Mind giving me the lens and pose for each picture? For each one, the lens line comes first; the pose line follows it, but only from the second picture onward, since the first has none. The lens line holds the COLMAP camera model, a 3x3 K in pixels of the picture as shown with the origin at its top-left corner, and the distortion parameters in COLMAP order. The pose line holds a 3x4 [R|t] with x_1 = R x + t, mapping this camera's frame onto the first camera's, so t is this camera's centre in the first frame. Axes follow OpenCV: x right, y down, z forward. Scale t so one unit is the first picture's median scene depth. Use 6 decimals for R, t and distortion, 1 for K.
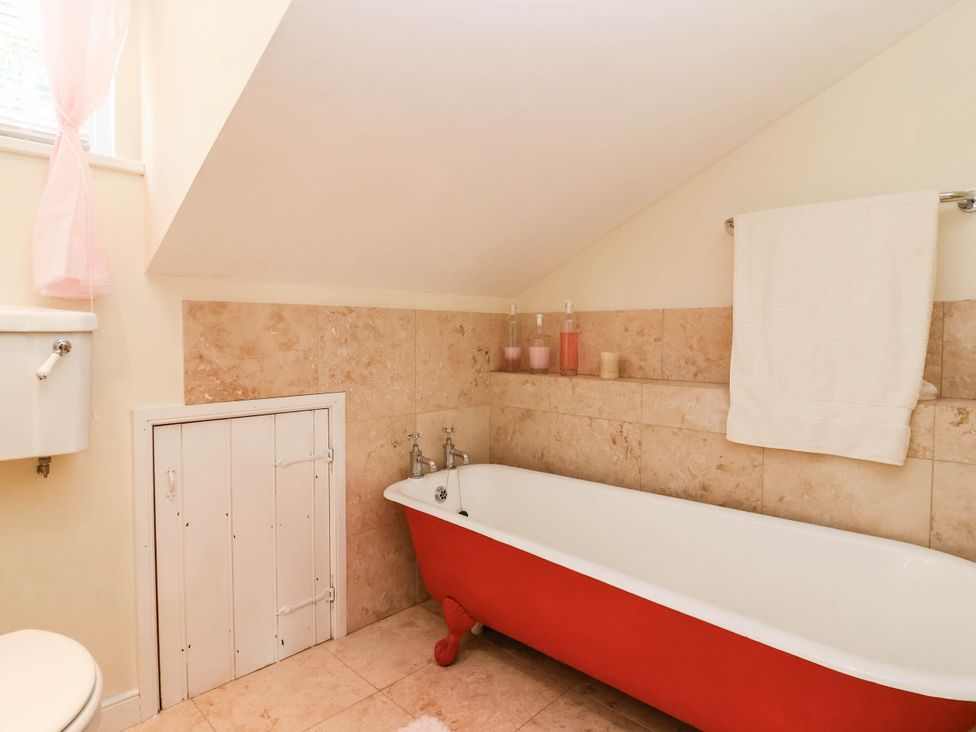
lens RADIAL K [[553.3, 0, 489.1], [0, 553.3, 352.1], [0, 0, 1]] dist [0.001032, -0.017584]
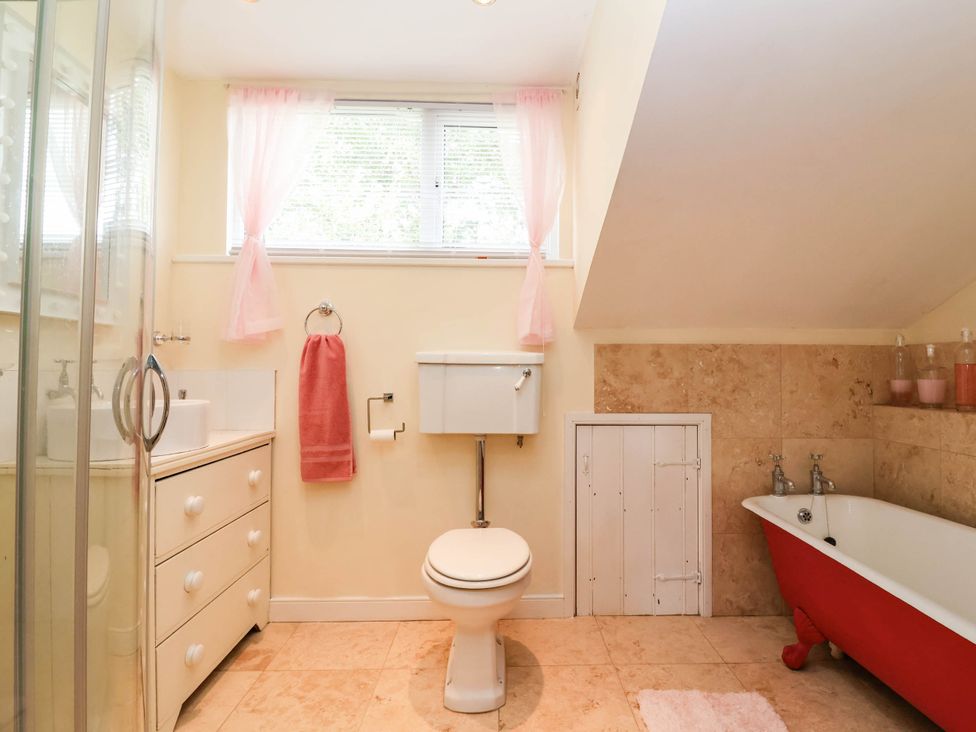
lens RADIAL K [[499.7, 0, 469.8], [0, 499.7, 352.6], [0, 0, 1]] dist [0.000019, -0.010845]
pose [[0.656422, -0.025313, -0.753969, 0.227291], [-0.030170, 0.997756, -0.059765, 0.019942], [0.753790, 0.061978, 0.654186, -0.140643]]
